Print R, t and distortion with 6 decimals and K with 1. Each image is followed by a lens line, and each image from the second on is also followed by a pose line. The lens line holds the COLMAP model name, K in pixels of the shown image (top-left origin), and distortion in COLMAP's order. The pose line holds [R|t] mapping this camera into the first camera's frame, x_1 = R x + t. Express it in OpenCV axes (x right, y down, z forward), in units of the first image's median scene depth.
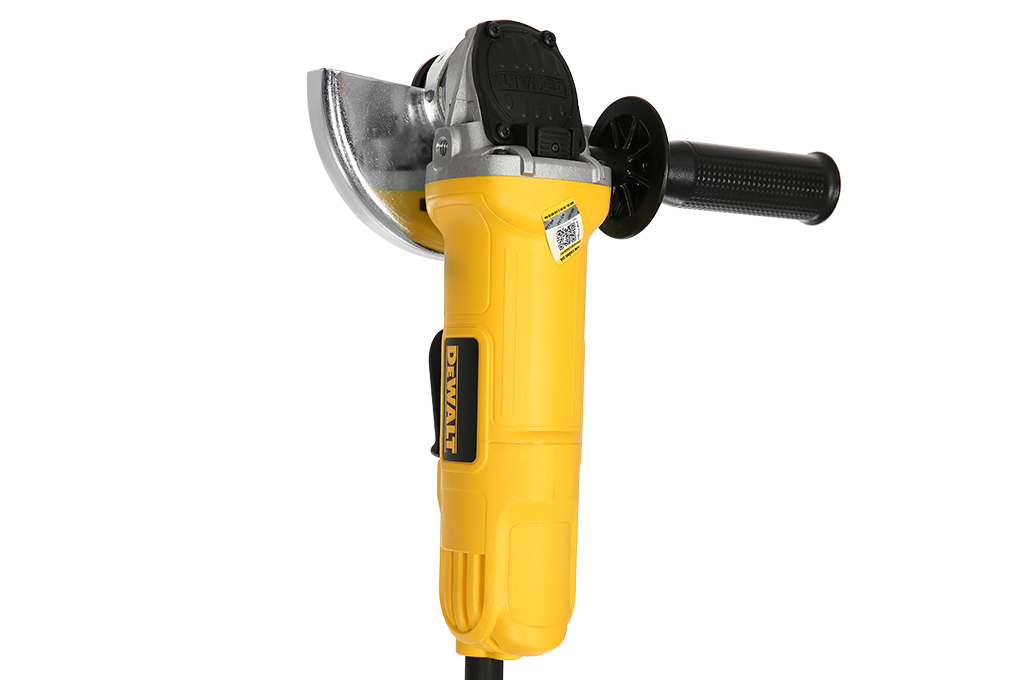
lens RADIAL K [[2033.1, 0, 510.0], [0, 2033.1, 340.0], [0, 0, 1]] dist [0.008640, -0.012353]
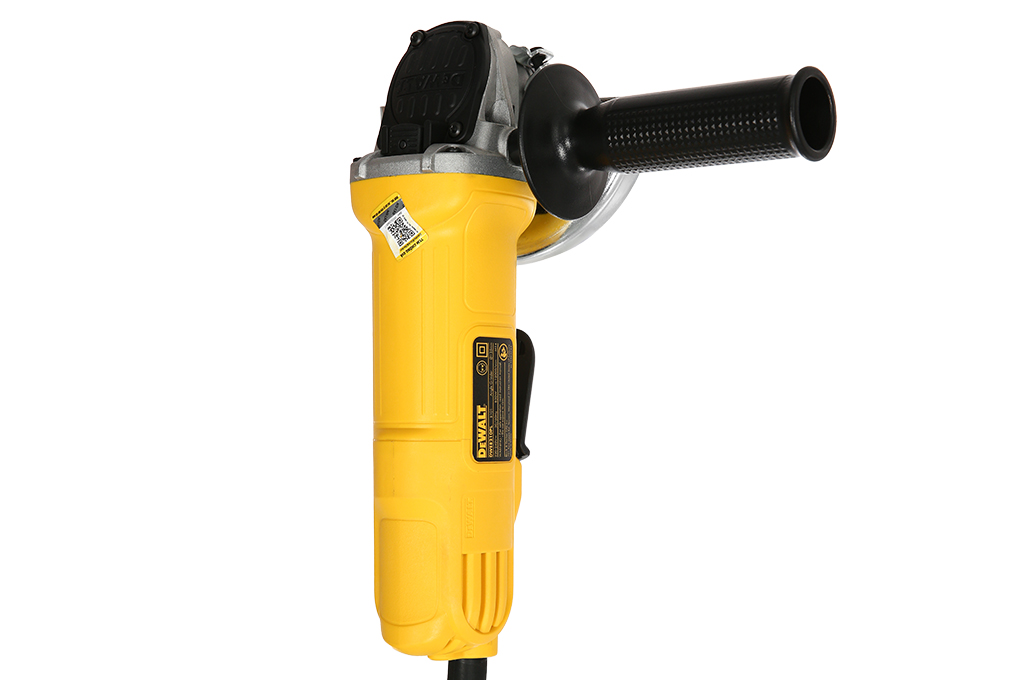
lens RADIAL K [[2033.1, 0, 510.0], [0, 2033.1, 340.0], [0, 0, 1]] dist [0.008640, -0.012353]
pose [[0.338022, -0.066343, -0.938797, 0.959991], [0.051020, 0.997337, -0.052110, 0.055608], [0.939754, -0.030283, 0.340507, 0.696531]]
